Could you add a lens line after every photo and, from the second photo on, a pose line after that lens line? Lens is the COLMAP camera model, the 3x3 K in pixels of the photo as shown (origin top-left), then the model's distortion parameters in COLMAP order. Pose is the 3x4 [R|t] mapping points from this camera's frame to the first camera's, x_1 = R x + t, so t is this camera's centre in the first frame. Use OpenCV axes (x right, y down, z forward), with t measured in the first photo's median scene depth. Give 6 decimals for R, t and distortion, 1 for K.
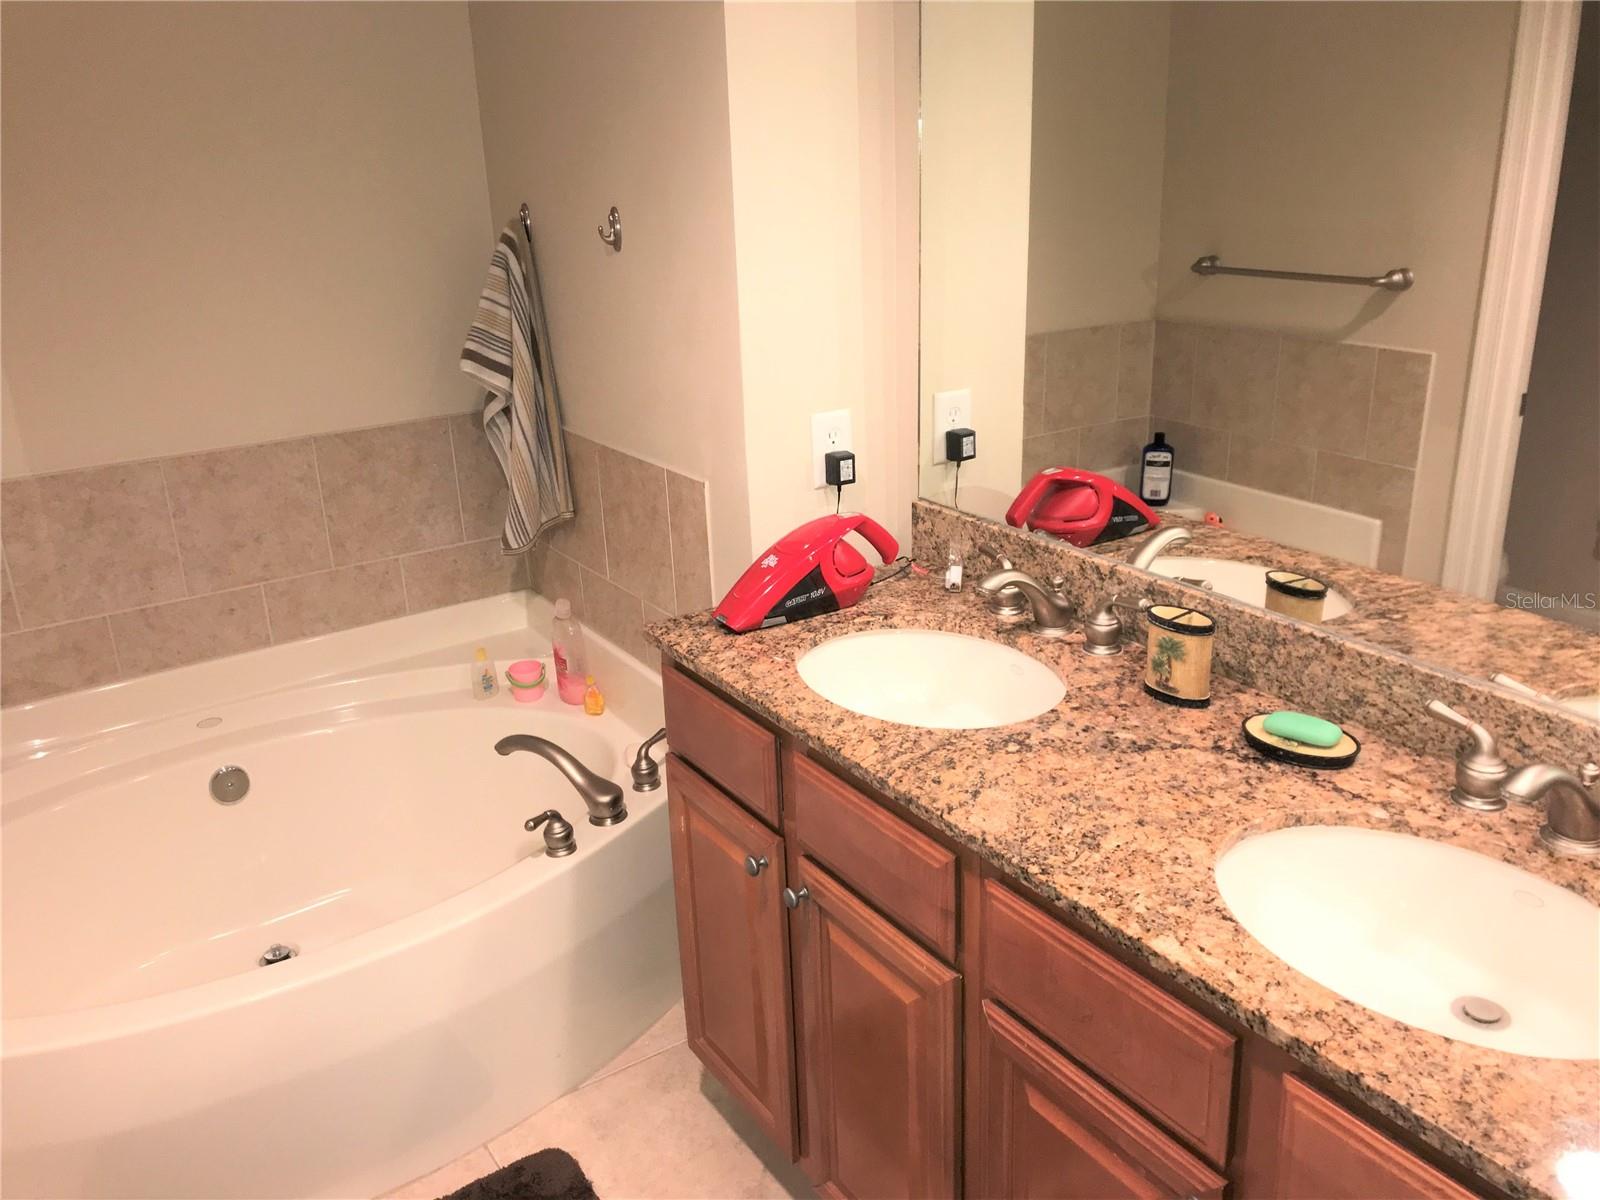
lens RADIAL K [[1328.1, 0, 800.5], [0, 1328.1, 591.6], [0, 0, 1]] dist [0.008057, 0.001868]
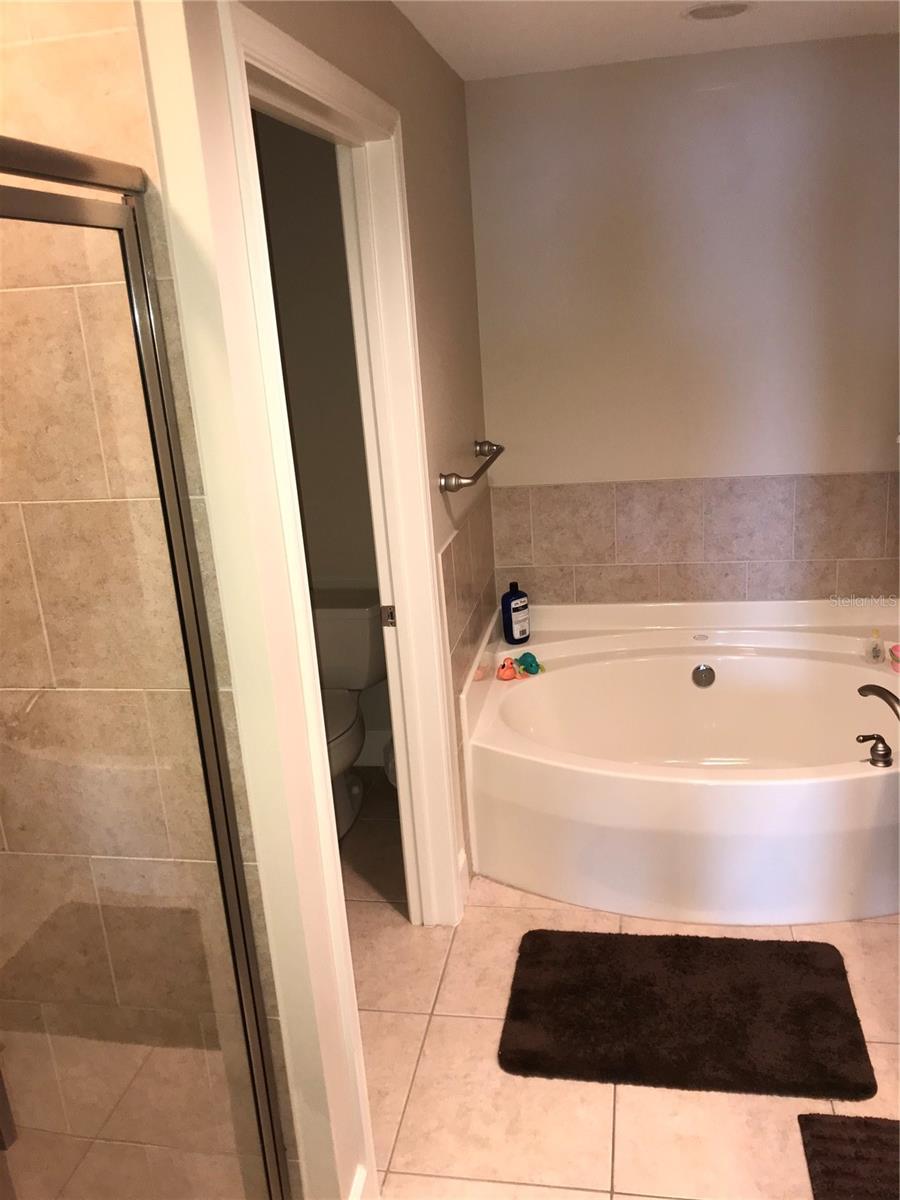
lens RADIAL K [[996.1, 0, 448.3], [0, 996.1, 601.6], [0, 0, 1]] dist [0.008057, 0.001868]
pose [[0.728537, 0.191153, -0.657795, 0.142916], [-0.184364, 0.979559, 0.080465, 0.011242], [0.659730, 0.062652, 0.748887, -0.155301]]
